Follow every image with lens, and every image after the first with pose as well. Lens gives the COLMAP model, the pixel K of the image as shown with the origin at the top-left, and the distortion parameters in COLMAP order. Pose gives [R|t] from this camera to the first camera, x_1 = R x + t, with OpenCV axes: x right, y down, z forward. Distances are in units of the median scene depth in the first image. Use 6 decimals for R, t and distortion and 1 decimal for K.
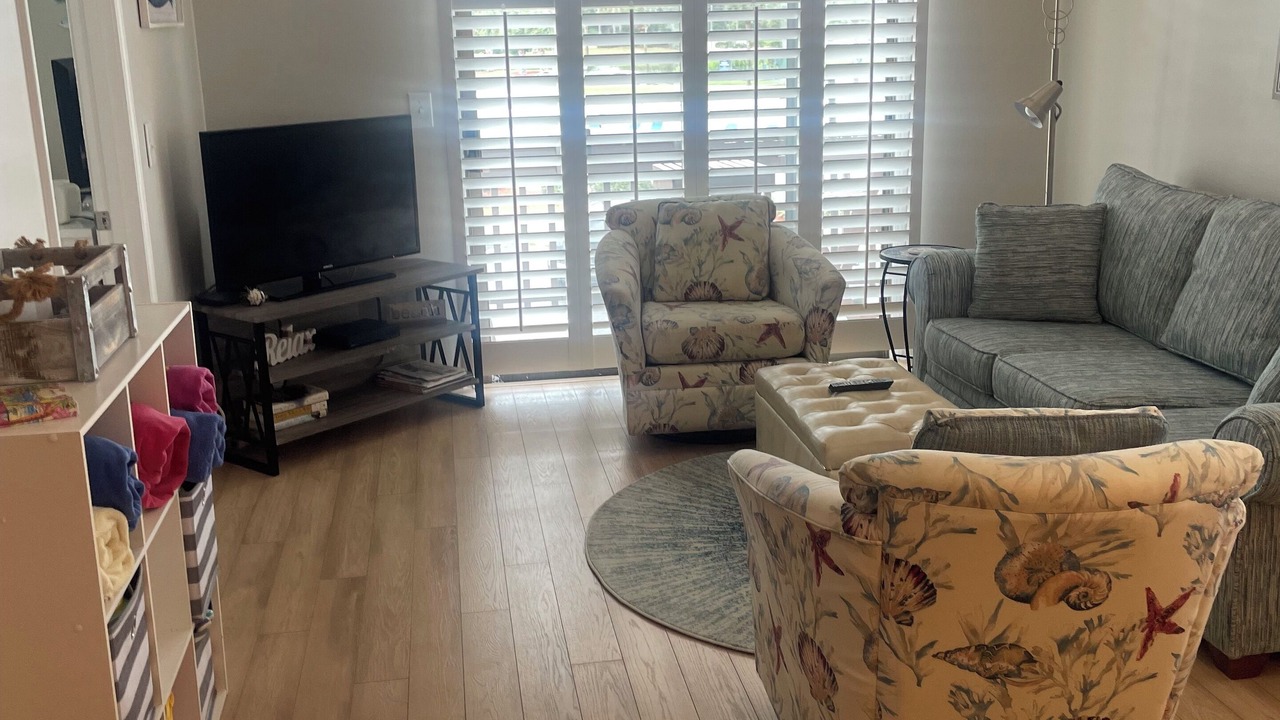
lens RADIAL K [[1277.0, 0, 637.6], [0, 1277.0, 352.6], [0, 0, 1]] dist [0.057295, 0.000000]
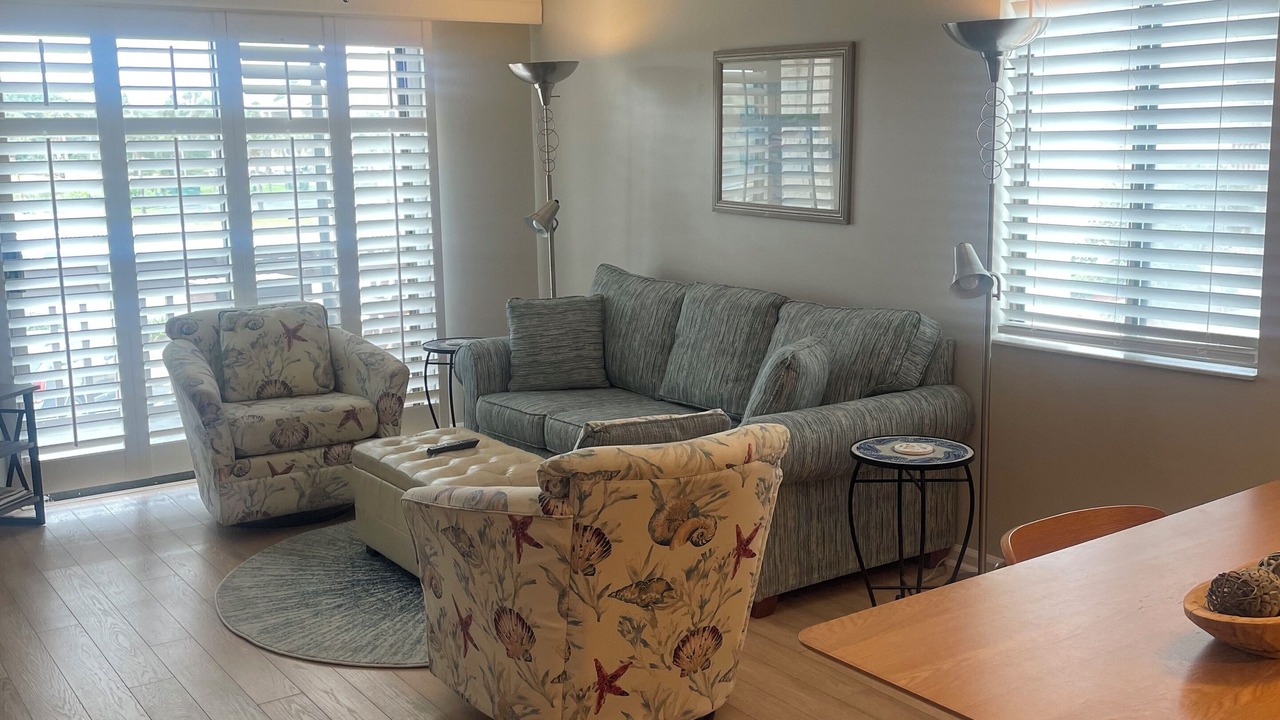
lens RADIAL K [[1277.0, 0, 652.8], [0, 1277.0, 354.6], [0, 0, 1]] dist [0.057295, 0.000000]
pose [[0.893545, -0.065456, 0.444177, -0.156149], [0.107025, 0.991850, -0.069137, 0.036066], [-0.436031, 0.109316, 0.893268, -0.141238]]
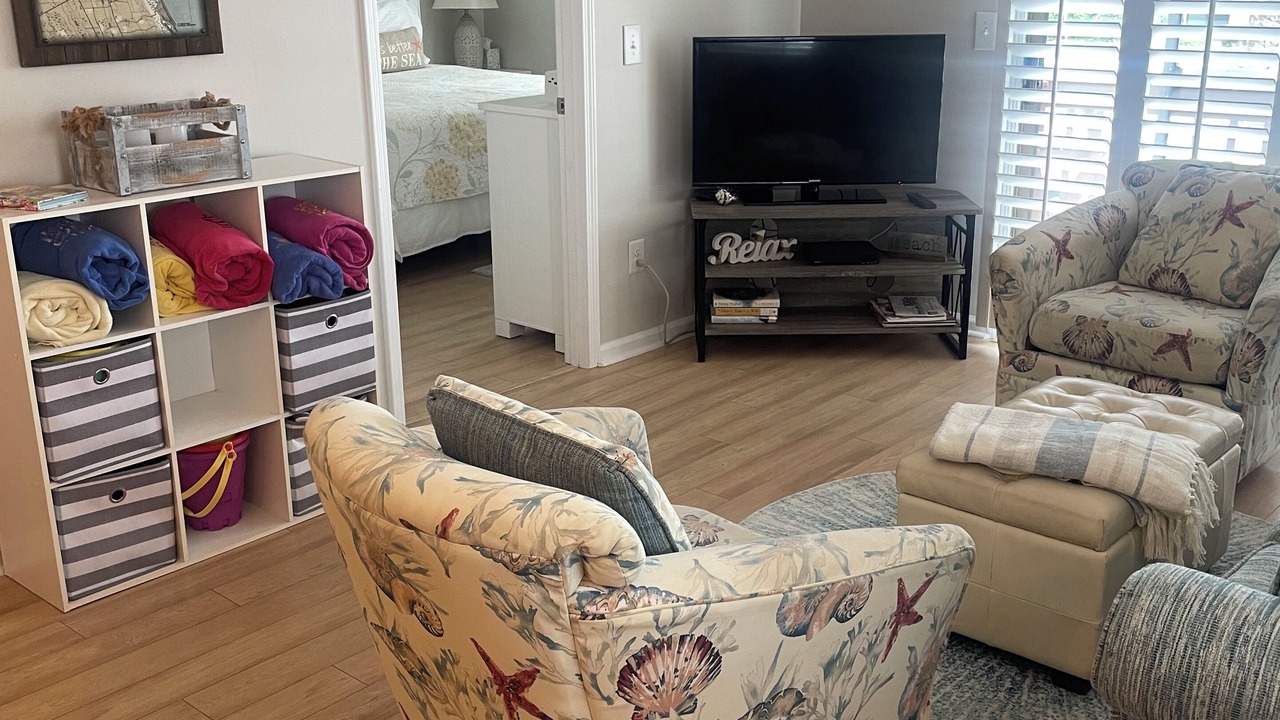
lens RADIAL K [[1277.0, 0, 633.2], [0, 1277.0, 364.0], [0, 0, 1]] dist [0.057295, 0.000000]
pose [[0.631039, 0.253676, -0.733102, 0.469373], [-0.199630, 0.966298, 0.162532, -0.066006], [0.749625, 0.043785, 0.660413, 0.240759]]
